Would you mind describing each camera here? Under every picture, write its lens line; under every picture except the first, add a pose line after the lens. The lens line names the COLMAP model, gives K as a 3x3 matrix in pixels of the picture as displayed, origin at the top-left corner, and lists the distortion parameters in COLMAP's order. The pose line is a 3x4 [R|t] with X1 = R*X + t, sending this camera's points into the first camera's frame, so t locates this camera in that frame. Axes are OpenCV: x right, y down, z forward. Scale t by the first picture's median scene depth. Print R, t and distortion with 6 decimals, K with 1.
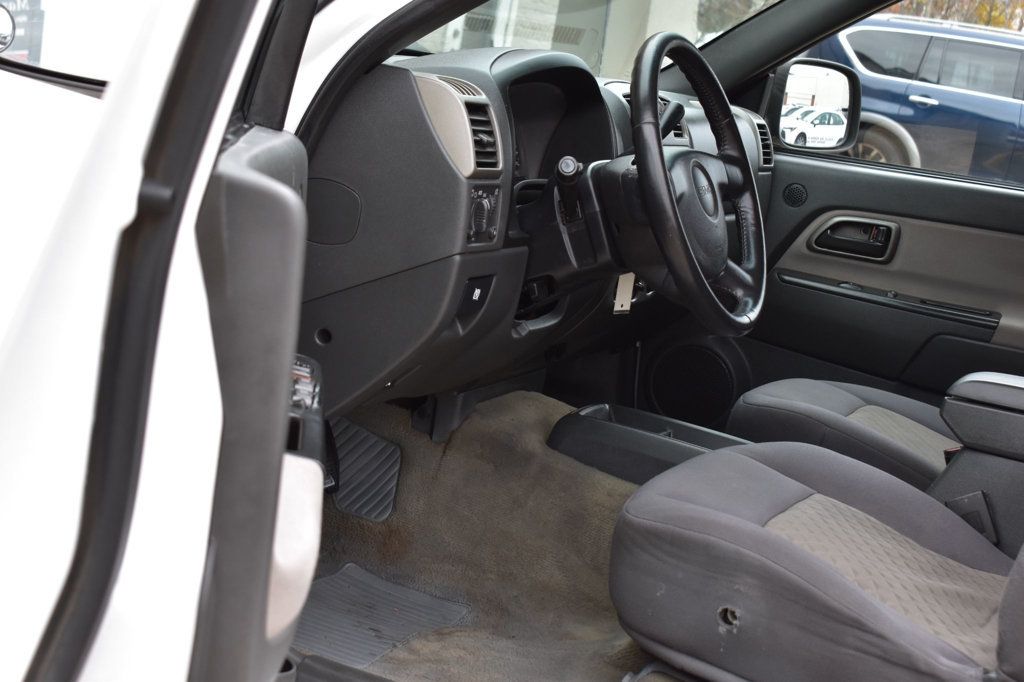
lens RADIAL K [[1784.3, 0, 512.0], [0, 1784.3, 341.0], [0, 0, 1]] dist [-0.031517, -0.005448]
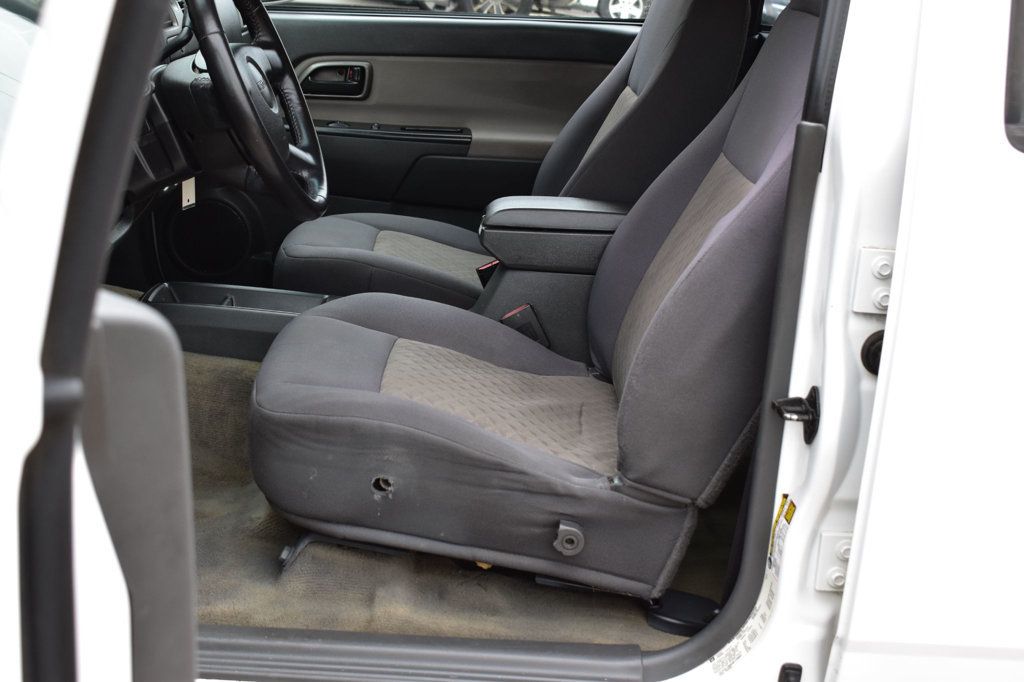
lens RADIAL K [[1472.3, 0, 512.0], [0, 1472.3, 341.0], [0, 0, 1]] dist [-0.016586, -0.013962]
pose [[0.910417, -0.211365, 0.355621, -0.094699], [0.153402, 0.970826, 0.184292, -0.074032], [-0.384199, -0.113230, 0.916281, 0.140571]]
